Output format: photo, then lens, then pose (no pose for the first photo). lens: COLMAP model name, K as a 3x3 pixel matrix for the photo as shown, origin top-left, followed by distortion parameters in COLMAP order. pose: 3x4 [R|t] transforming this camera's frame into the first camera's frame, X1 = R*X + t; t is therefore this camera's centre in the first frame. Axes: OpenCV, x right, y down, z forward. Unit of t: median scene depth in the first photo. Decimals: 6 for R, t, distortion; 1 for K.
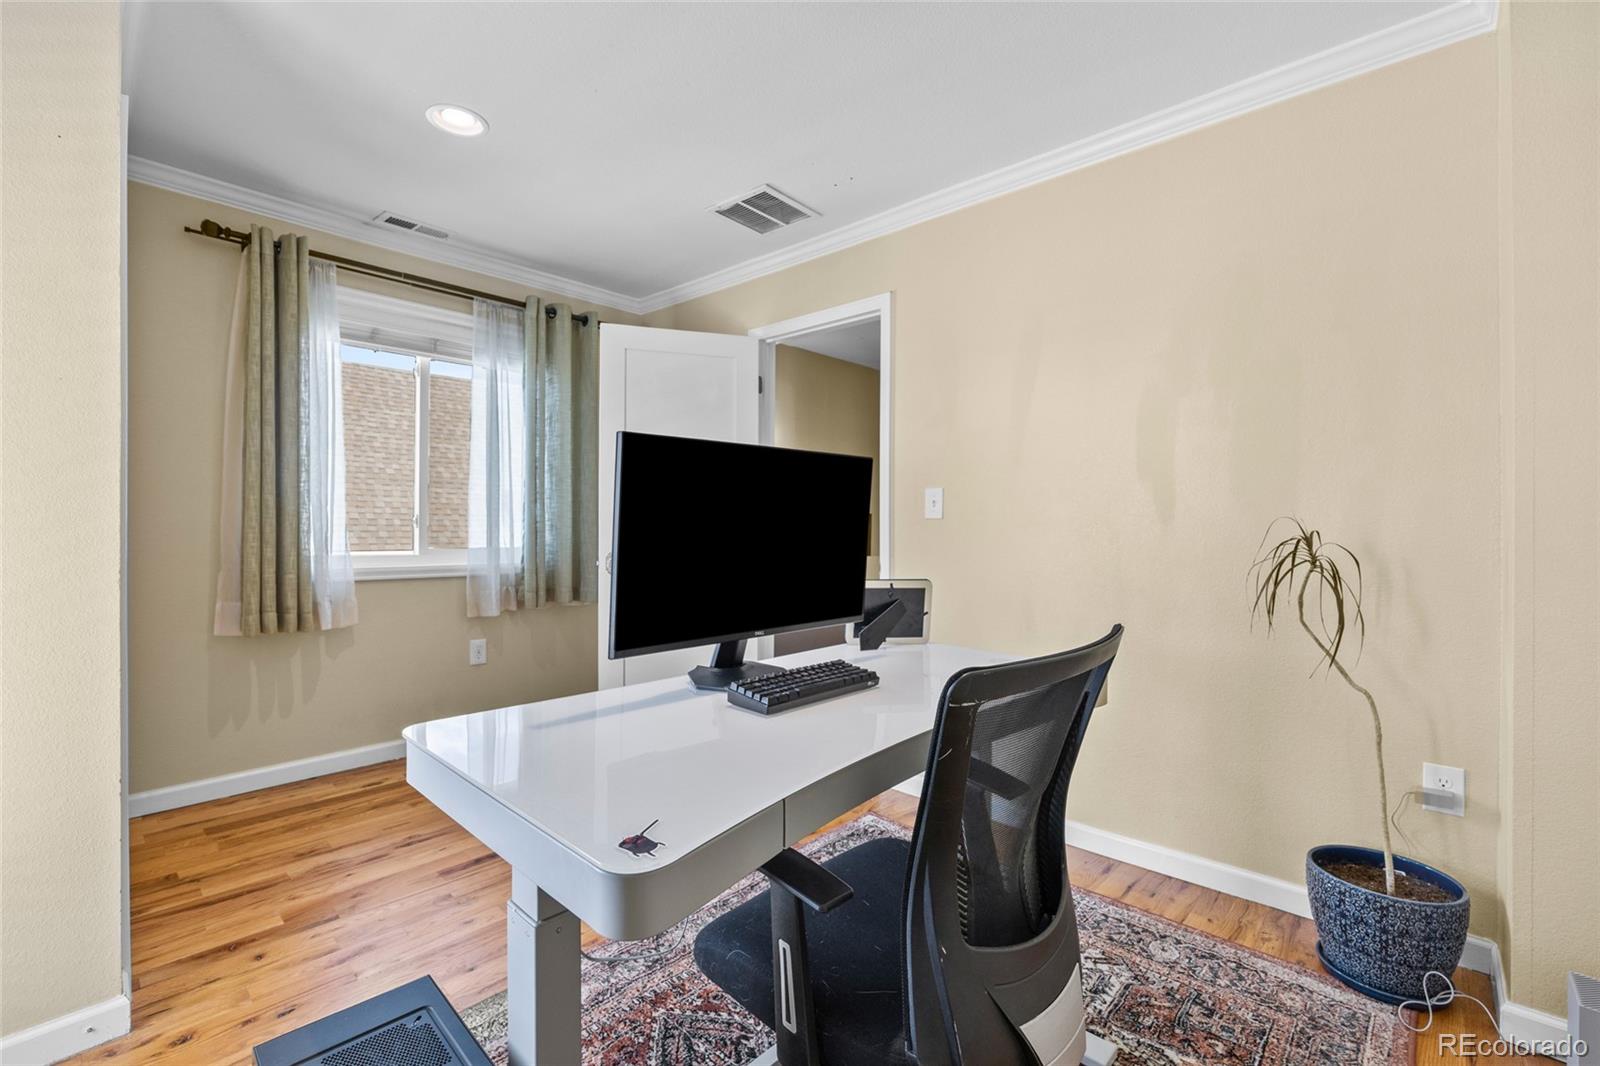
lens RADIAL K [[706.2, 0, 812.4], [0, 706.2, 519.0], [0, 0, 1]] dist [-0.003523, -0.000006]
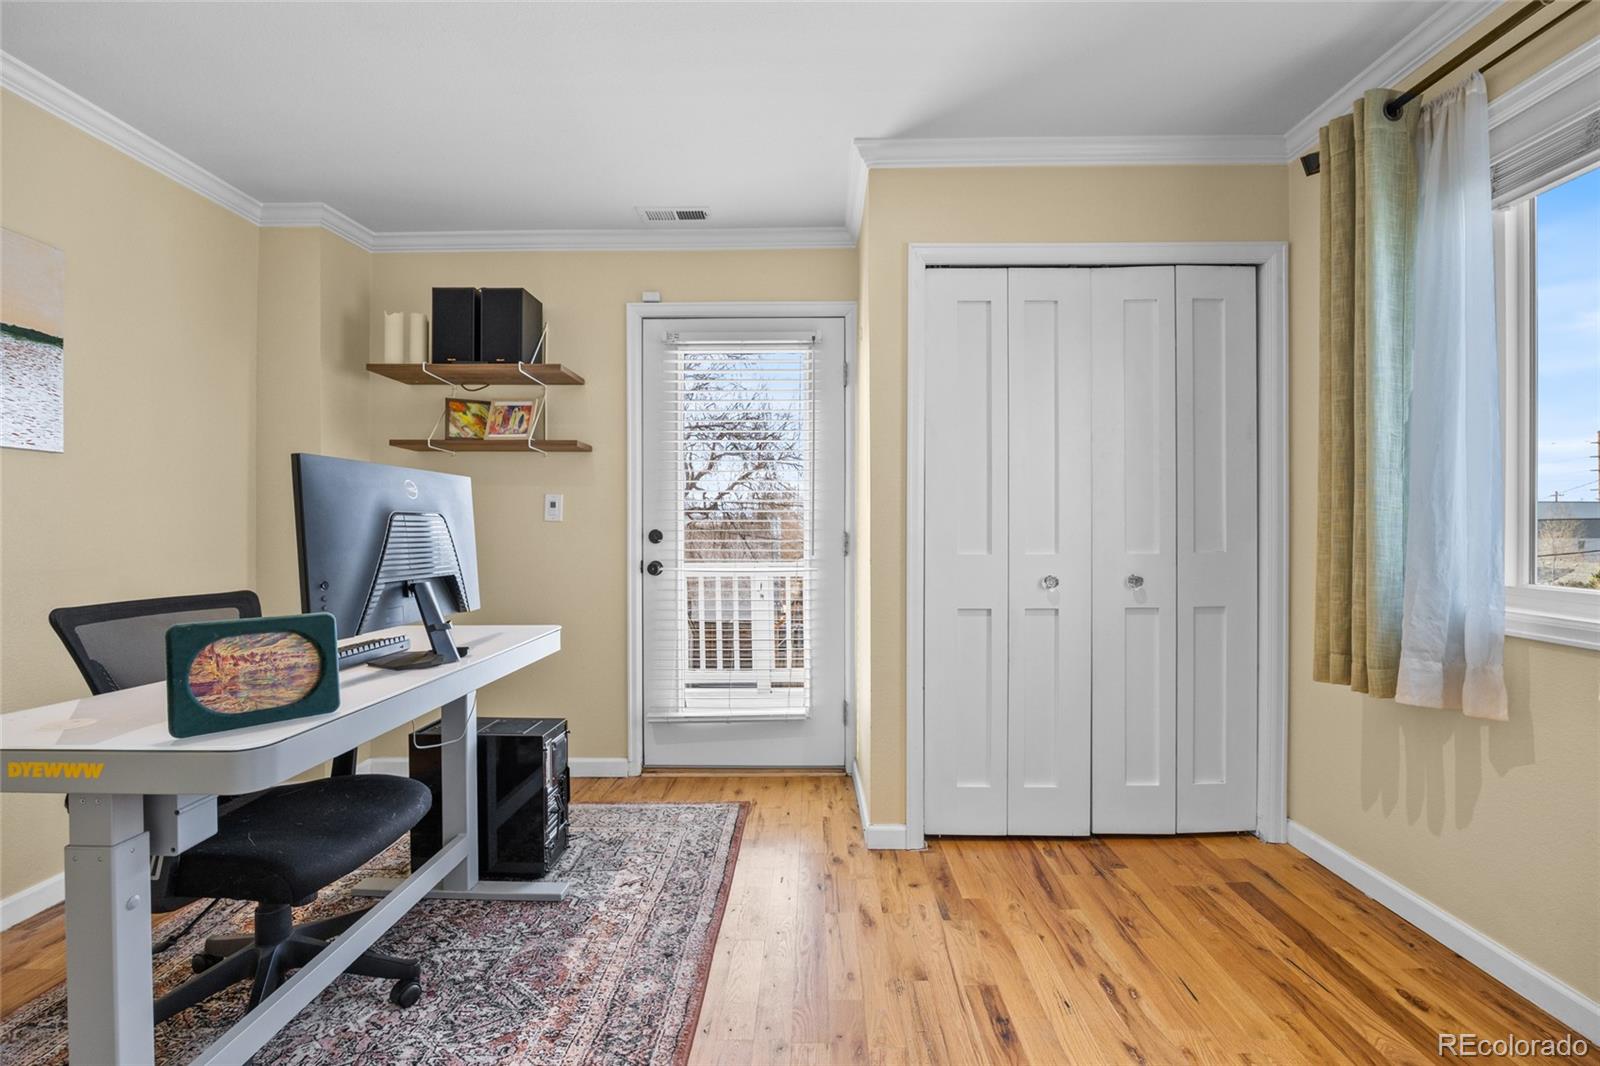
lens RADIAL K [[706.2, 0, 812.4], [0, 706.2, 519.0], [0, 0, 1]] dist [-0.003523, -0.000006]
pose [[-0.750716, -0.004380, -0.660610, 0.129855], [0.008335, 0.999836, -0.016101, 0.002674], [0.660572, -0.017594, -0.750557, 1.474892]]
